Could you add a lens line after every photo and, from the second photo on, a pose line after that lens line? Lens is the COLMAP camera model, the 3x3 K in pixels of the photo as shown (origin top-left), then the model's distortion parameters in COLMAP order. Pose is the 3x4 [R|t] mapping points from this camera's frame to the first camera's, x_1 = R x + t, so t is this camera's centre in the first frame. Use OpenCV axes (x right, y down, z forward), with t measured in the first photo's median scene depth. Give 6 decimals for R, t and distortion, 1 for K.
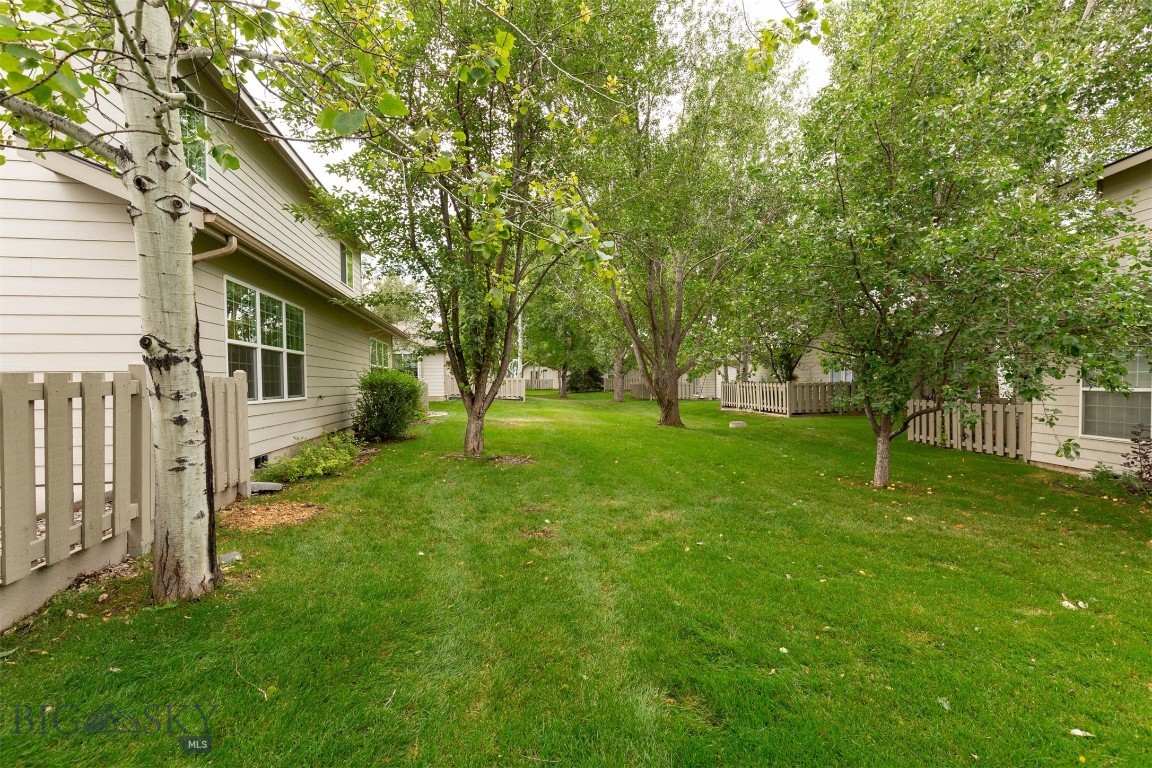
lens RADIAL K [[517.7, 0, 575.9], [0, 517.7, 389.5], [0, 0, 1]] dist [0.006750, -0.000164]
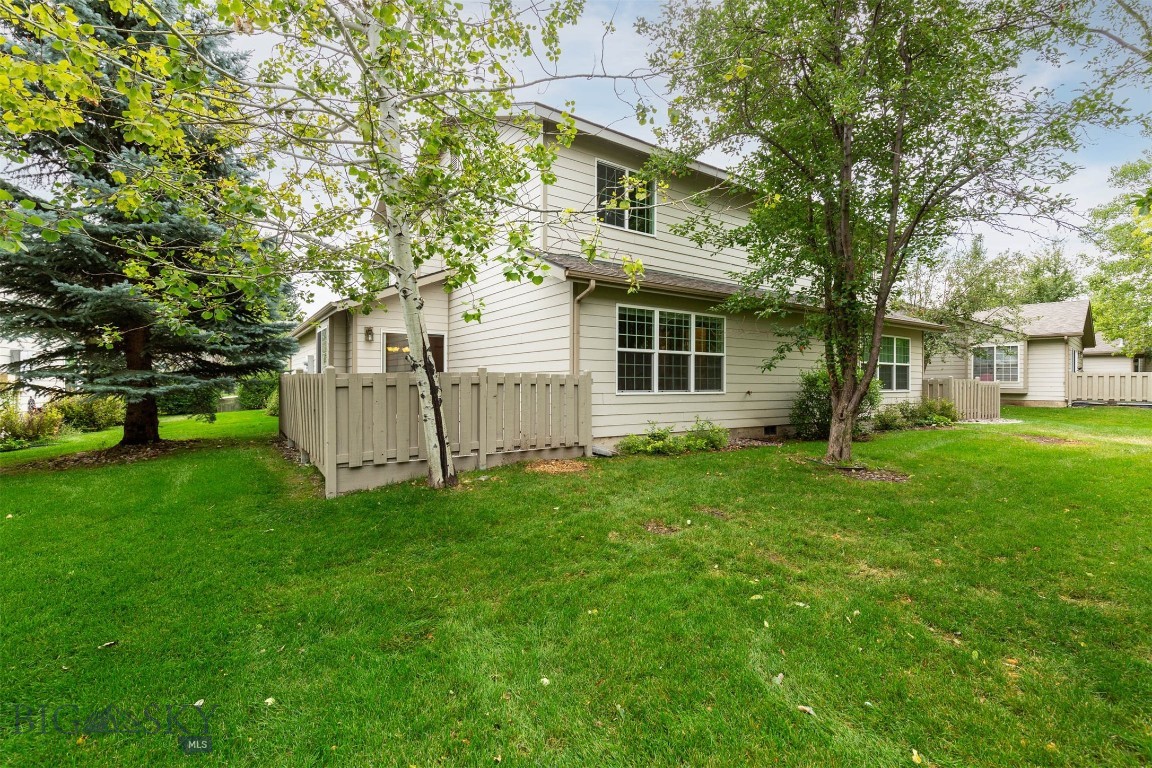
lens RADIAL K [[515.2, 0, 577.3], [0, 515.2, 388.5], [0, 0, 1]] dist [0.004370, -0.000693]
pose [[0.410885, 0.017099, -0.911527, 0.439947], [-0.017432, 0.999789, 0.010897, -0.000464], [0.911520, 0.011412, 0.411096, 0.247082]]
